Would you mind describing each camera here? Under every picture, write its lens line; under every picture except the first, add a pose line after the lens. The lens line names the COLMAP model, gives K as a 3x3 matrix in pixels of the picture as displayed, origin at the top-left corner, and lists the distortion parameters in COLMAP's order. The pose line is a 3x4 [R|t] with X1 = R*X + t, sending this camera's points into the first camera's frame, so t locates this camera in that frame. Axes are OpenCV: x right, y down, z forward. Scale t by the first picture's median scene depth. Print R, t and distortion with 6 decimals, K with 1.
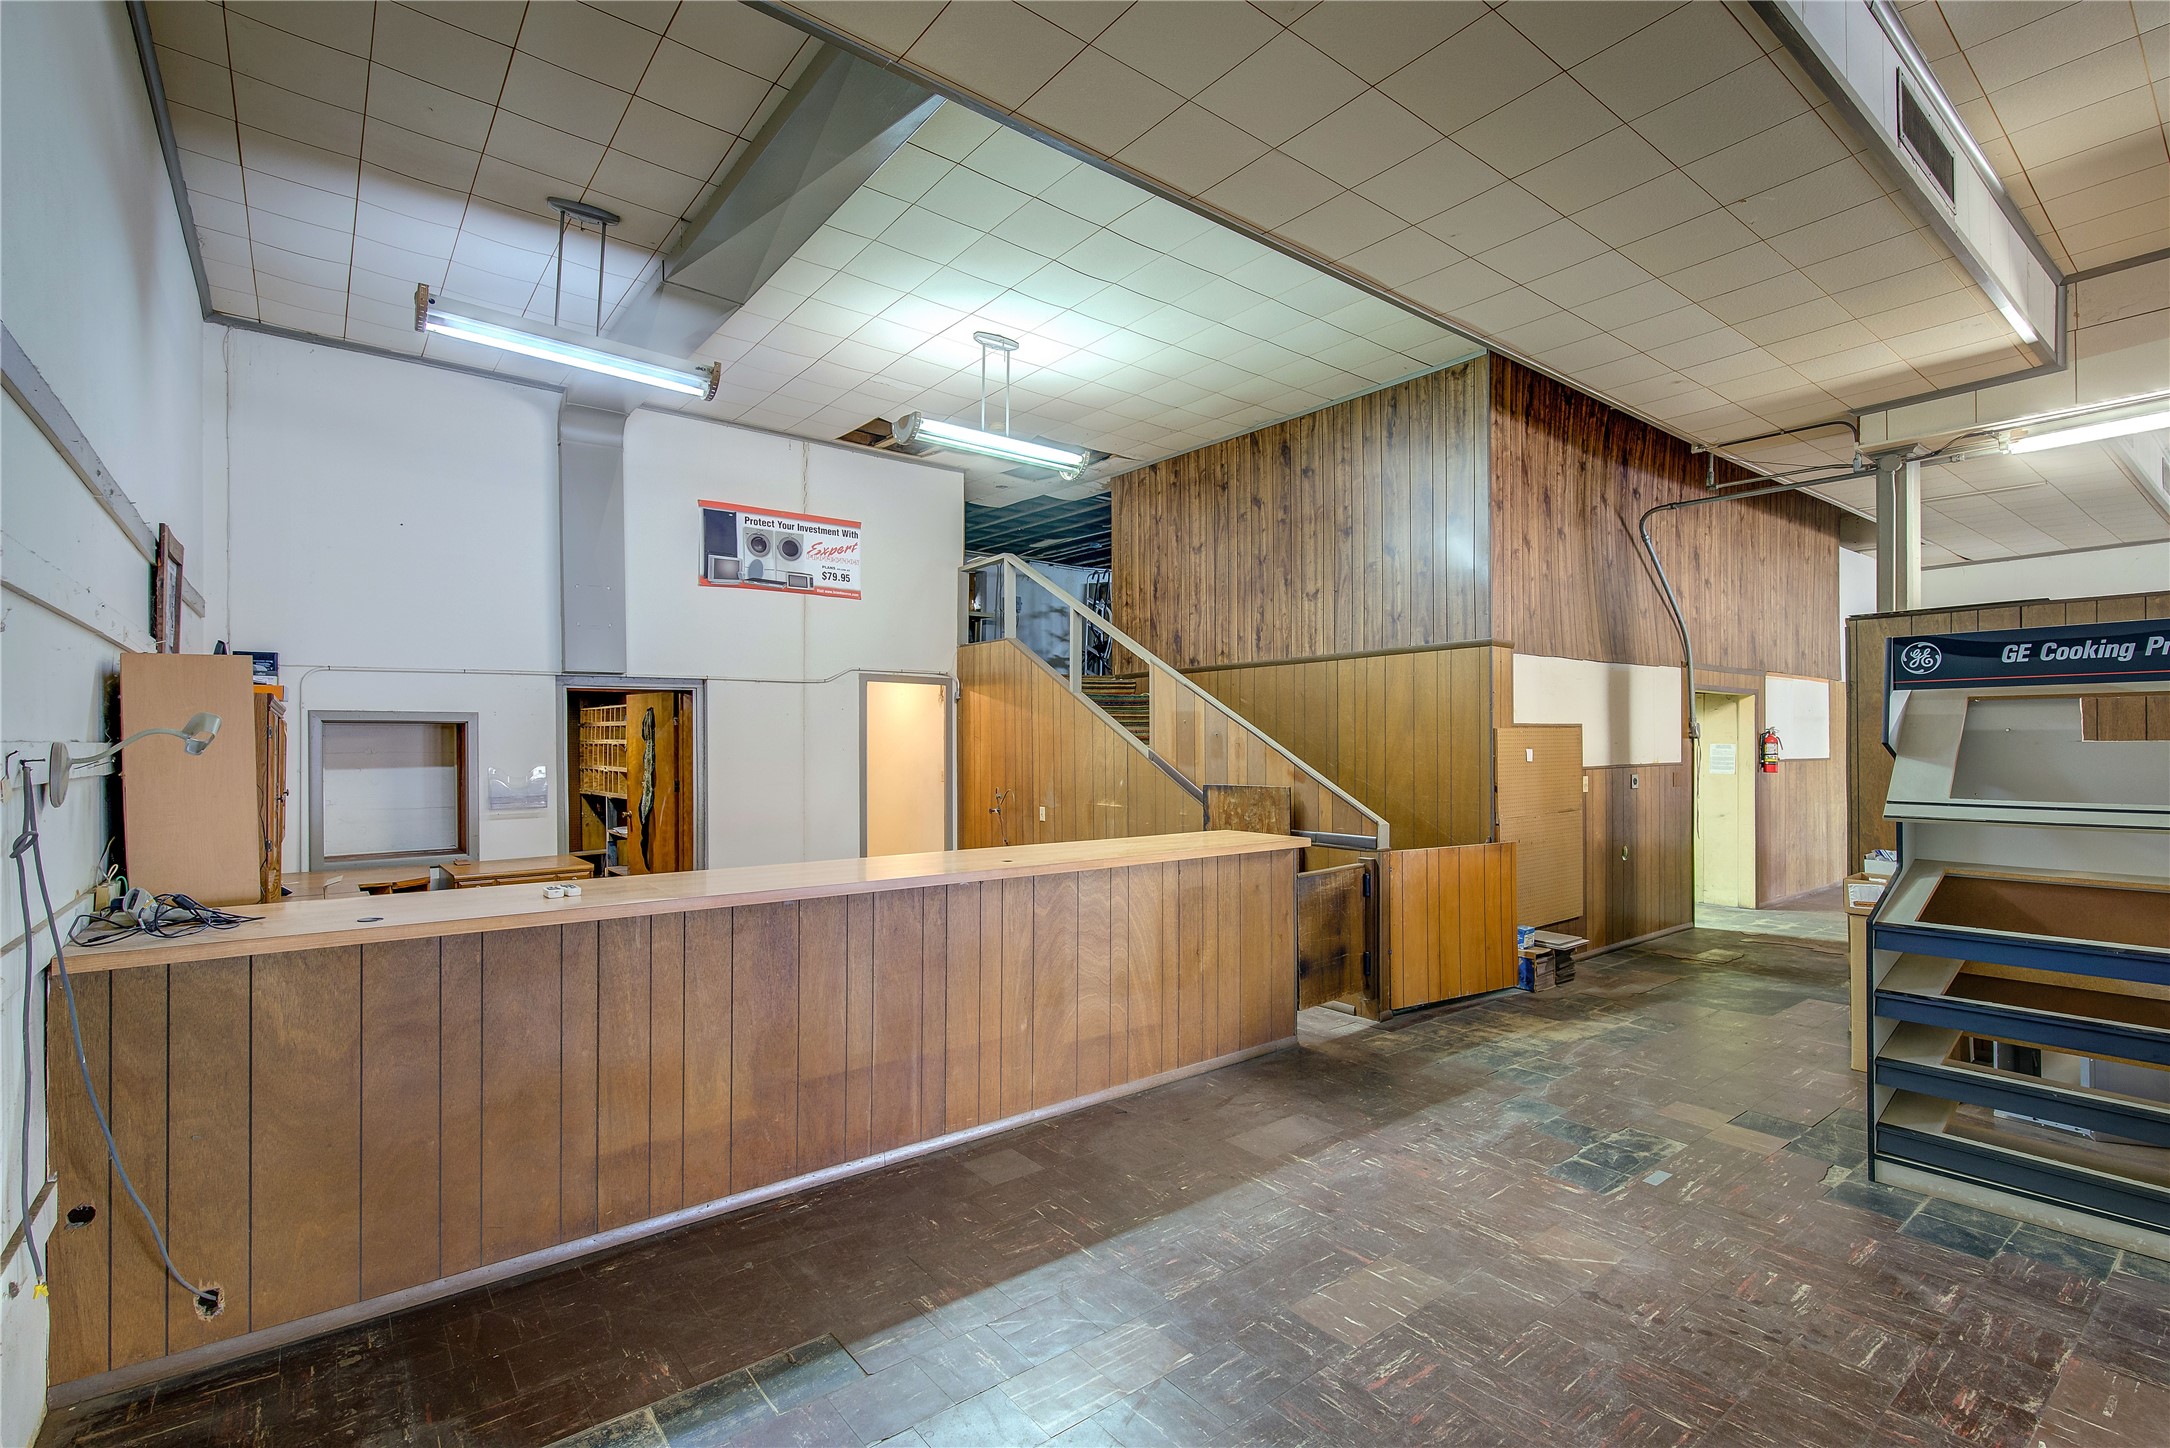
lens RADIAL K [[984.7, 0, 1086.5], [0, 984.7, 734.8], [0, 0, 1]] dist [0.001318, -0.000499]
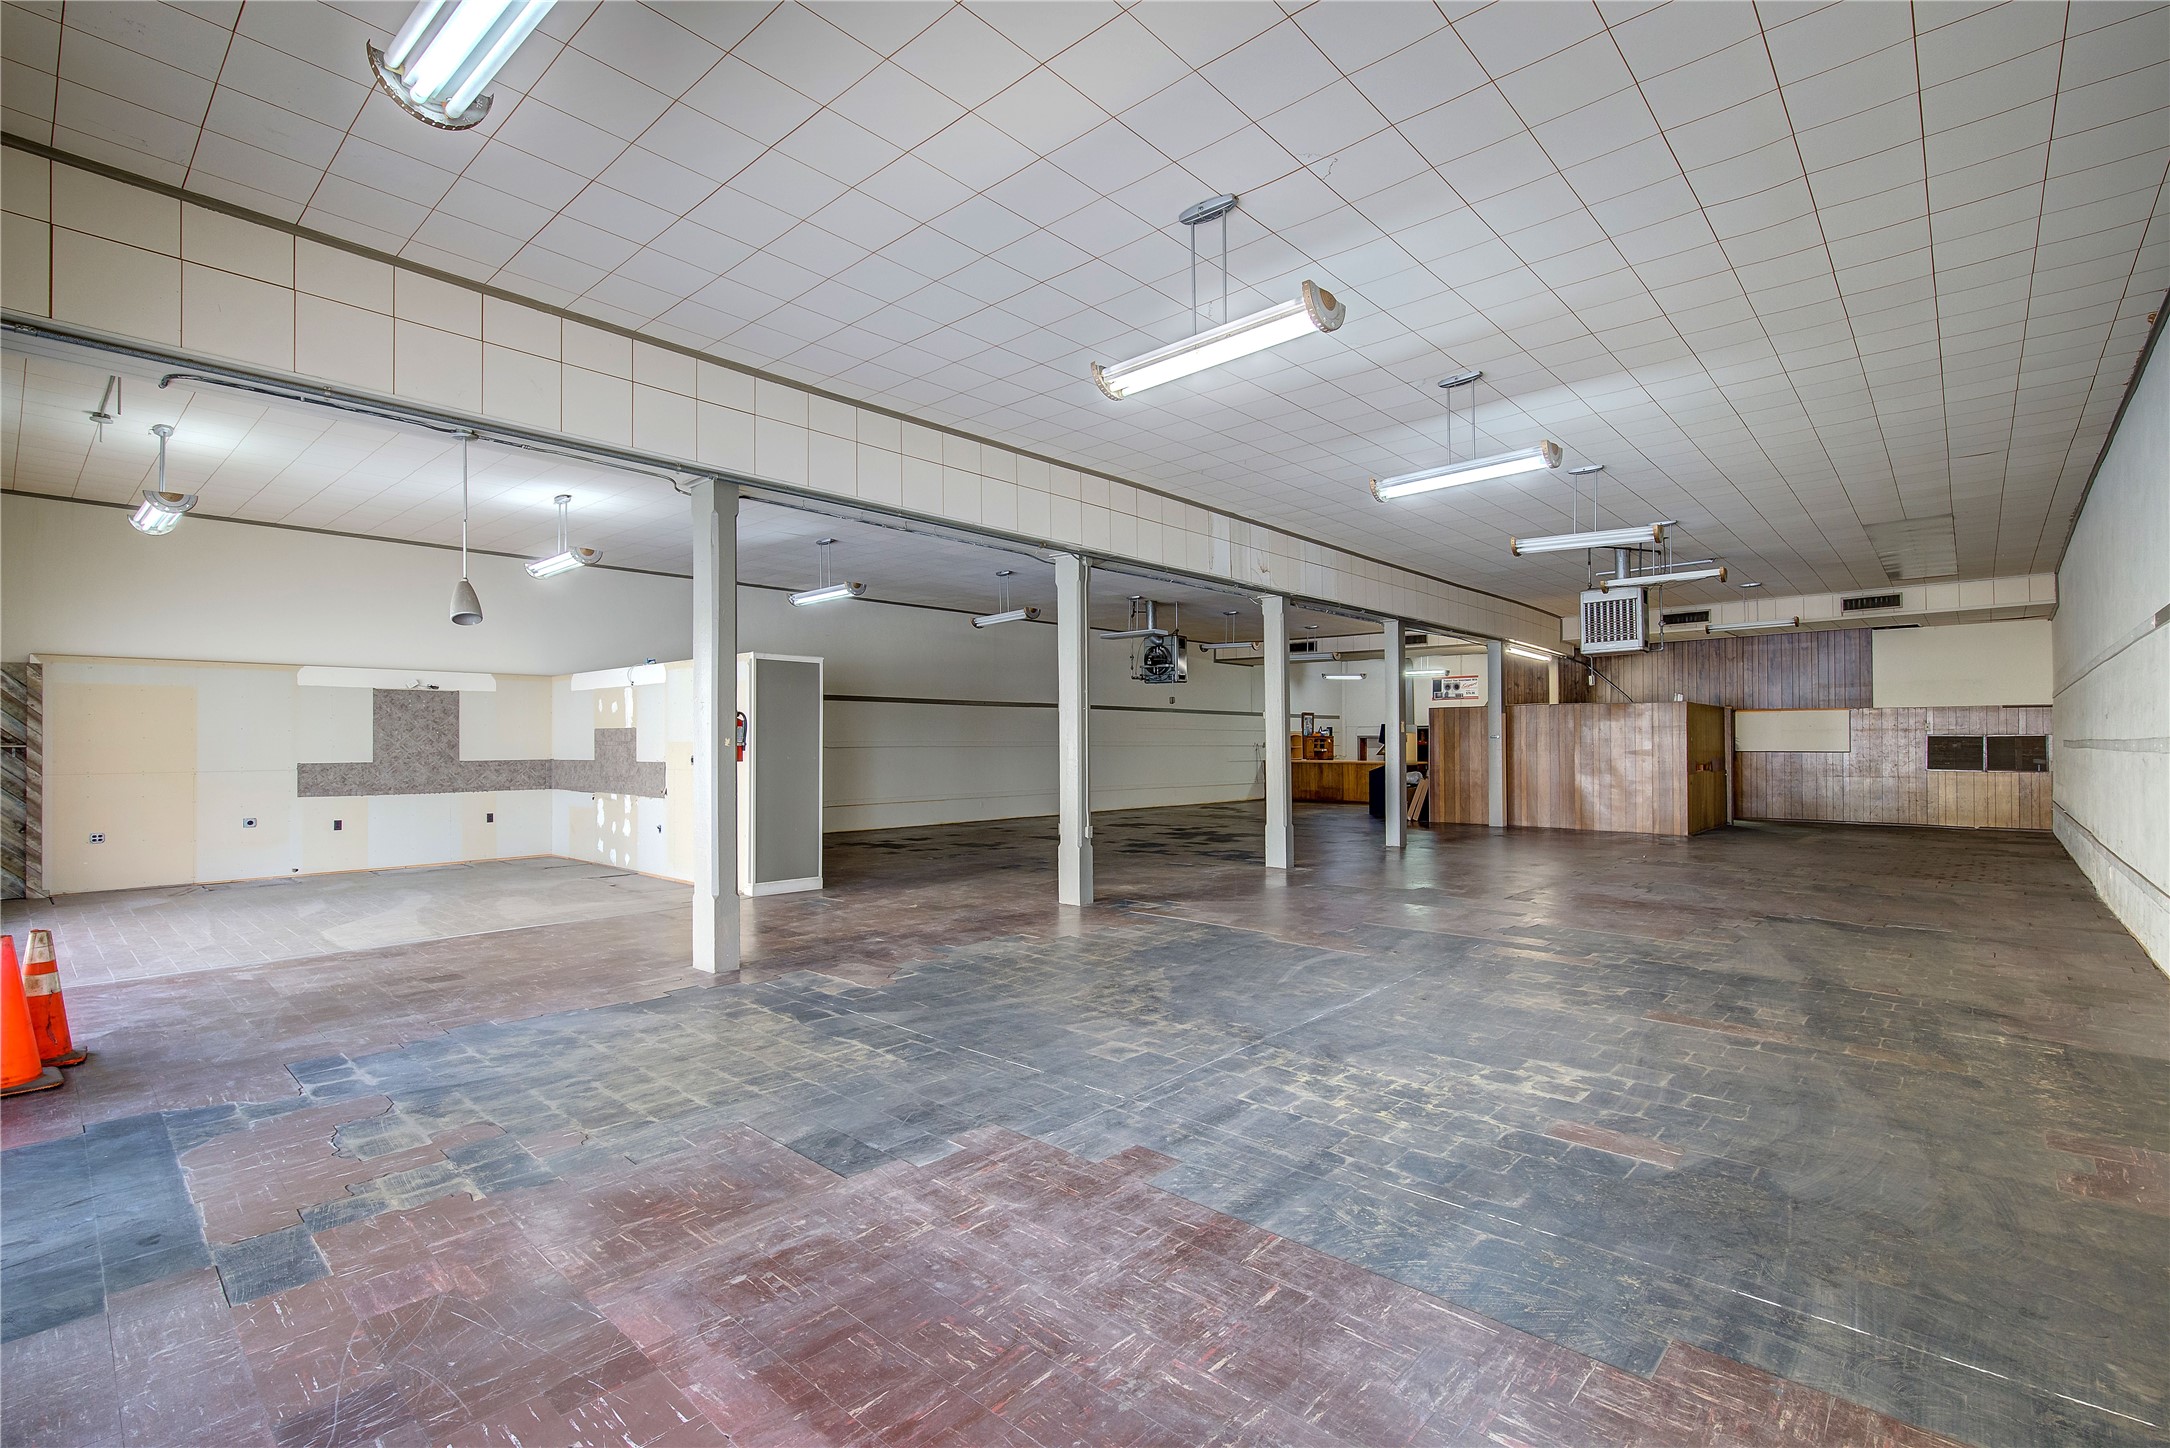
lens RADIAL K [[984.7, 0, 1087.3], [0, 984.7, 729.5], [0, 0, 1]] dist [0.001318, -0.000499]
pose [[0.166635, -0.011365, -0.985953, 3.059234], [0.007210, 0.999921, -0.010307, -0.008039], [0.985992, -0.005391, 0.166704, -0.933271]]
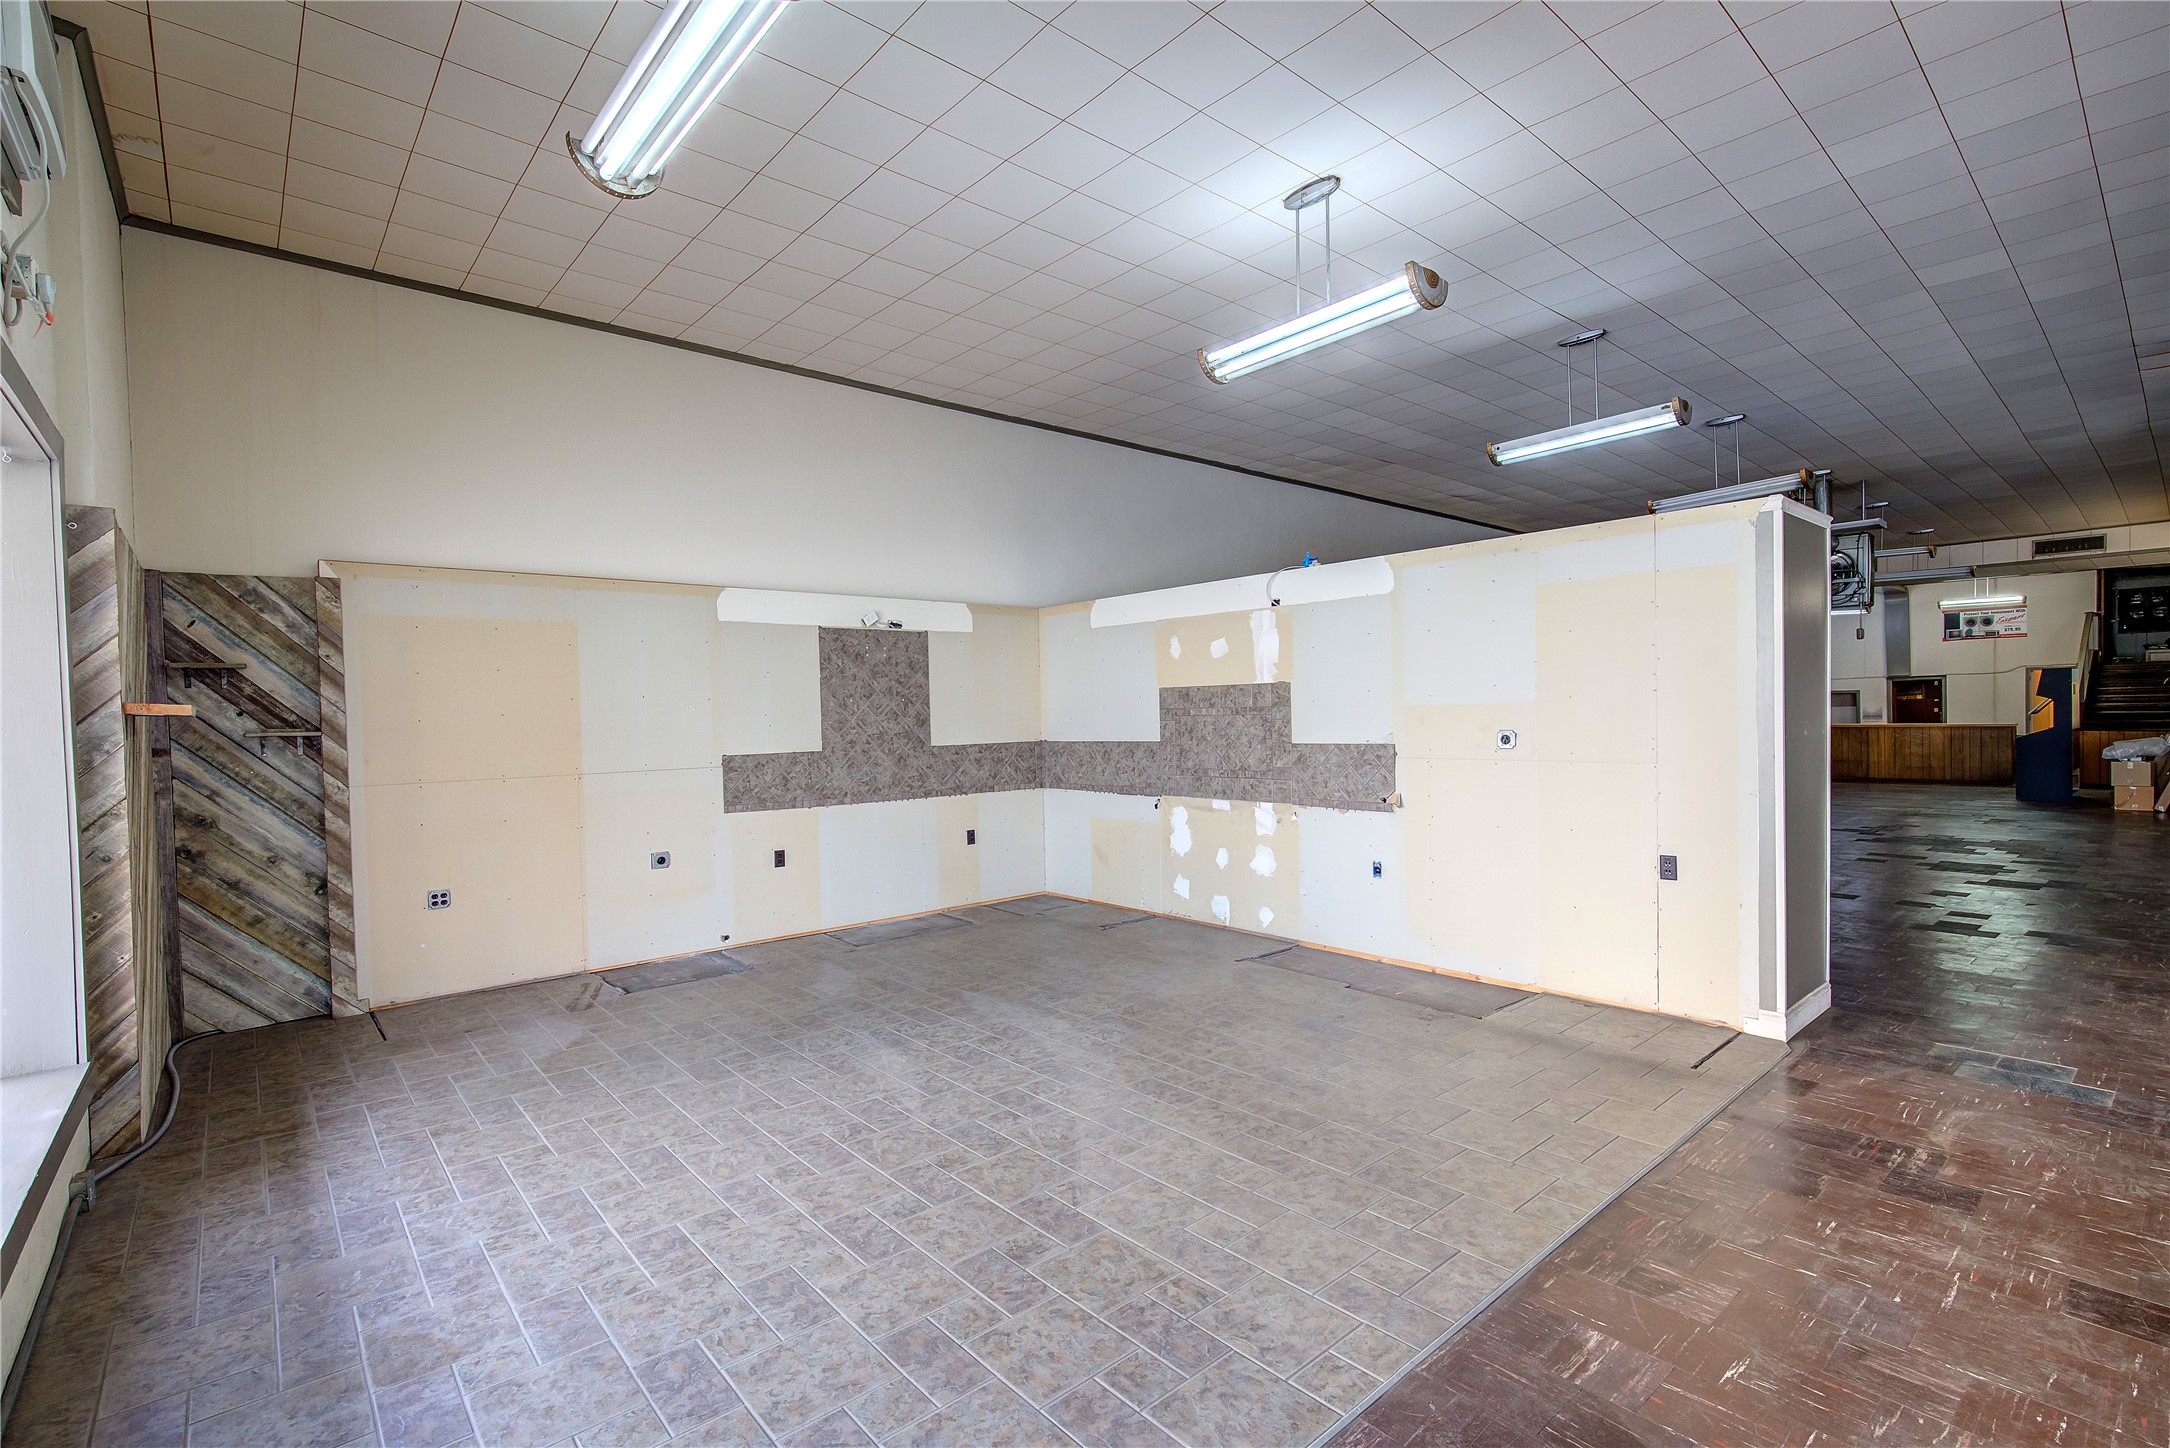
lens RADIAL K [[984.7, 0, 1084.5], [0, 984.7, 729.9], [0, 0, 1]] dist [0.001318, -0.000499]
pose [[0.052896, 0.016363, -0.998466, 2.264942], [0.026255, 0.999497, 0.017771, -0.010352], [0.998255, -0.027155, 0.052440, -1.596365]]
